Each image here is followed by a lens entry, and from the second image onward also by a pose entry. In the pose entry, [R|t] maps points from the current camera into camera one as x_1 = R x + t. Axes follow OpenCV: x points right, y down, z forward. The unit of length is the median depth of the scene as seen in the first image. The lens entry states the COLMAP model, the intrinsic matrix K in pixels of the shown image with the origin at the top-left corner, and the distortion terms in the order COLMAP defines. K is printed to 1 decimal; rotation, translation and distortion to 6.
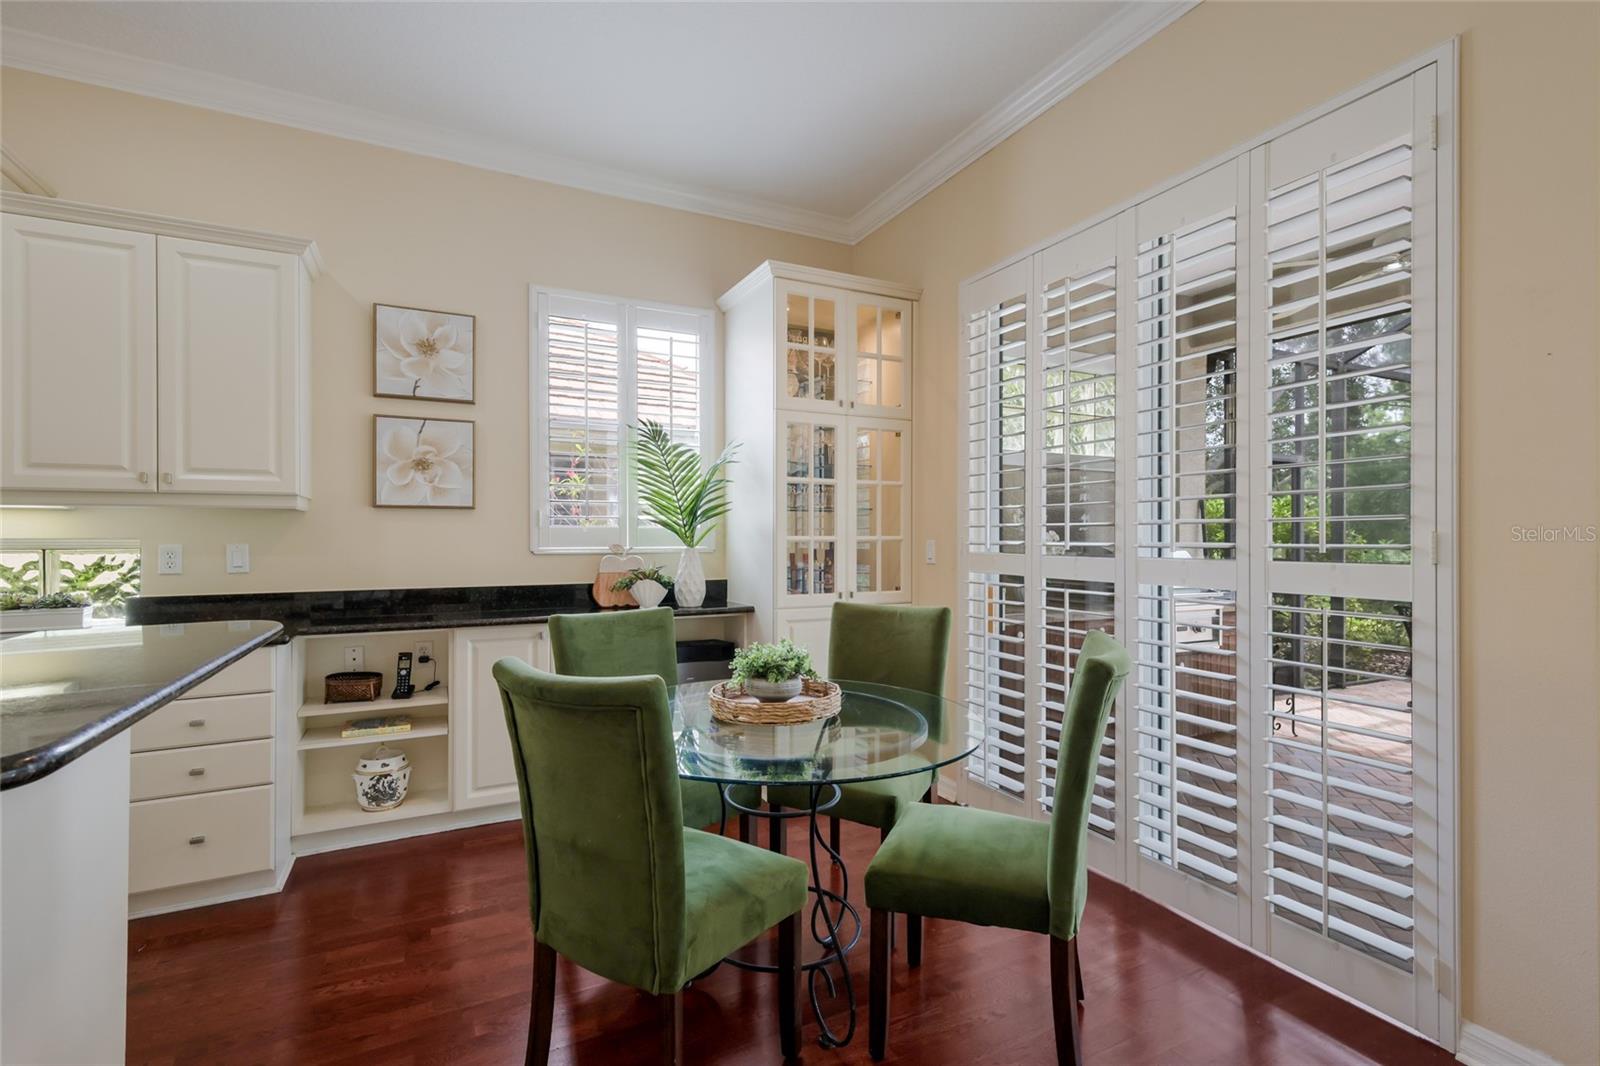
lens RADIAL K [[730.8, 0, 804.5], [0, 730.8, 532.5], [0, 0, 1]] dist [0.001781, 0.000159]
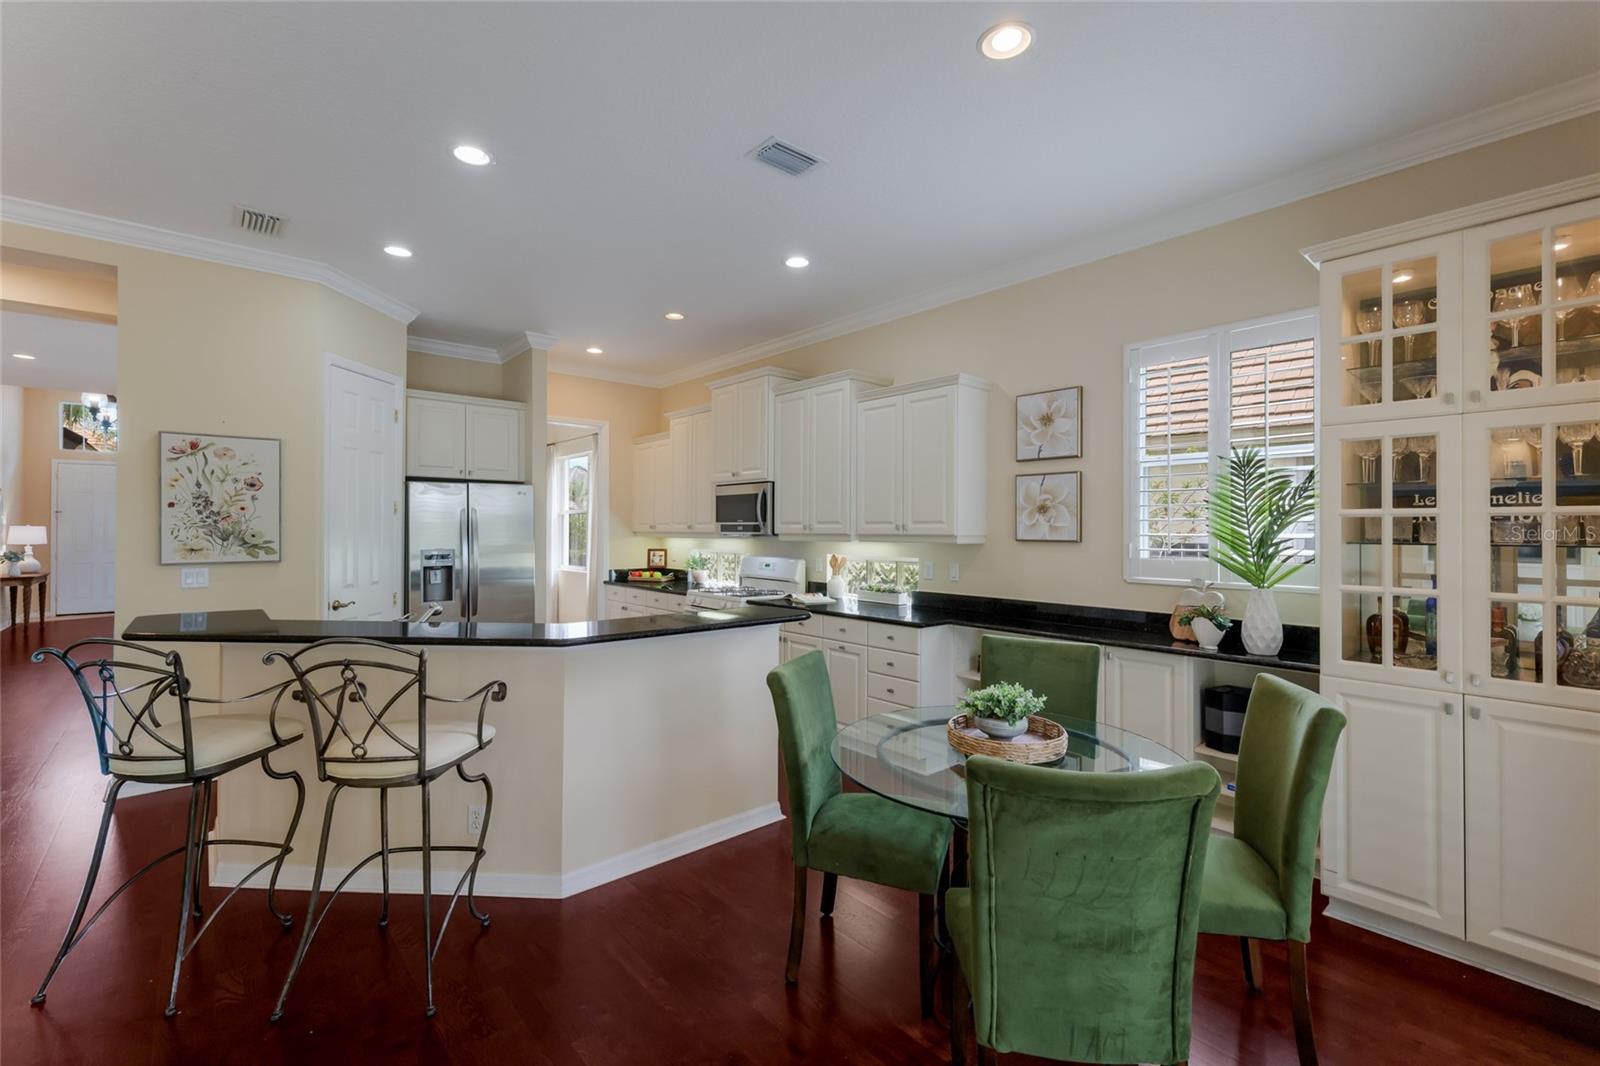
lens RADIAL K [[679.1, 0, 801.8], [0, 679.1, 529.2], [0, 0, 1]] dist [-0.000049, -0.000052]
pose [[0.246683, 0.001980, -0.969094, 0.559569], [0.001632, 0.999996, 0.002459, -0.059519], [0.969095, -0.002189, 0.246678, 0.268895]]
